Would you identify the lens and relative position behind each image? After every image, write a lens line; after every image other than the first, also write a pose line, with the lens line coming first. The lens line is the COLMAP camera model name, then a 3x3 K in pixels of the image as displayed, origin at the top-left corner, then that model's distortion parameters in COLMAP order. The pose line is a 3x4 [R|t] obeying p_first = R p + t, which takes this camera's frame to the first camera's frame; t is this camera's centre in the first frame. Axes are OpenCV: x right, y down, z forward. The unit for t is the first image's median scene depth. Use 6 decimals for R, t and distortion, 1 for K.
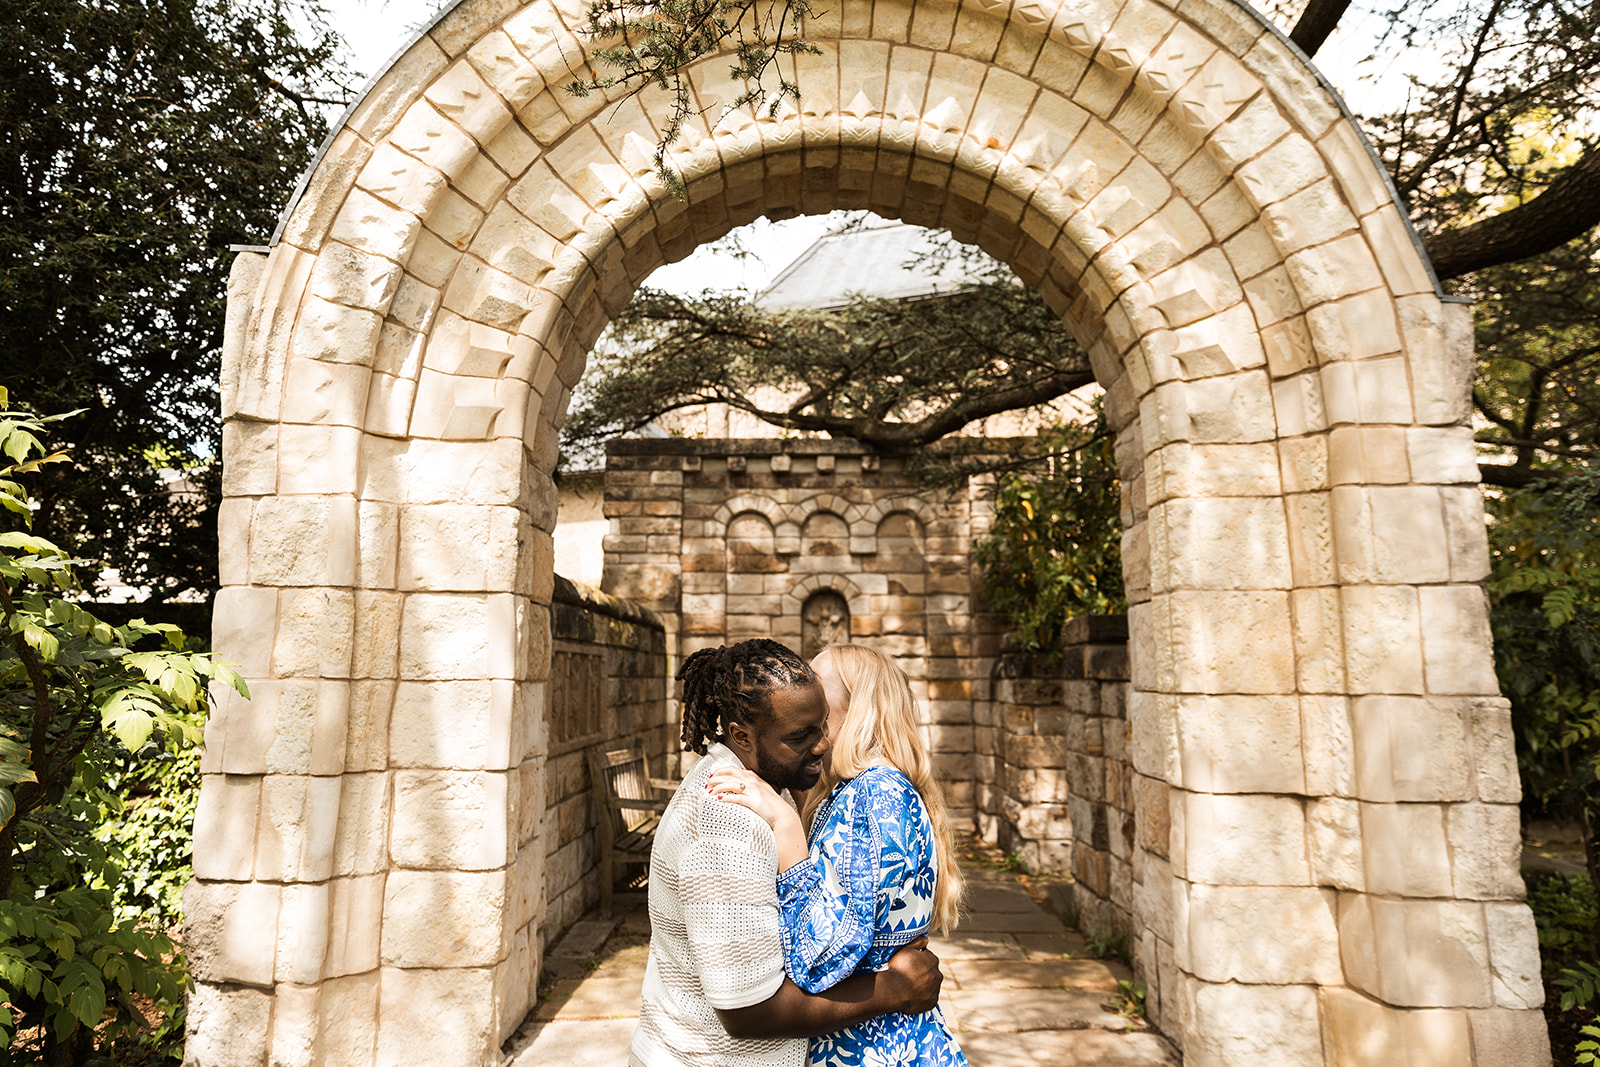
lens RADIAL K [[1489.4, 0, 798.9], [0, 1489.4, 528.7], [0, 0, 1]] dist [0.006389, -0.006044]
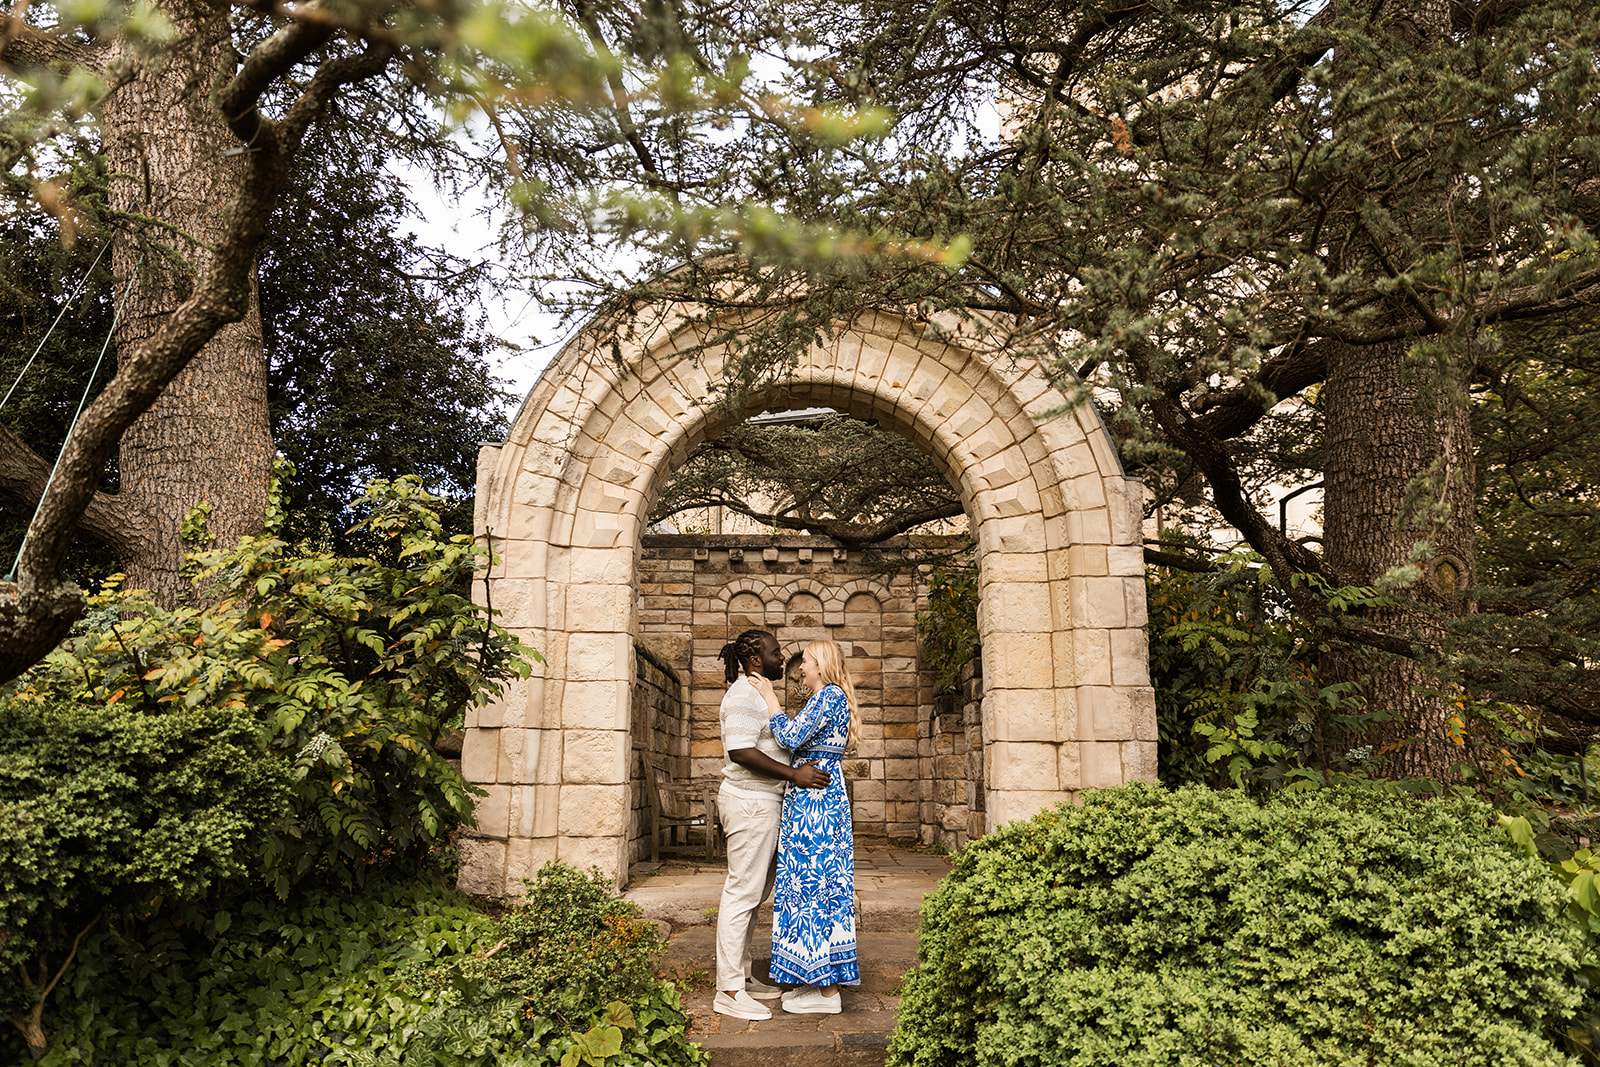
lens RADIAL K [[1489.4, 0, 798.9], [0, 1489.4, 528.7], [0, 0, 1]] dist [0.006389, -0.006044]
pose [[0.999913, 0.006324, 0.011580, -0.002874], [-0.005662, 0.998399, -0.056284, 0.007068], [-0.011918, 0.056213, 0.998348, -0.330590]]
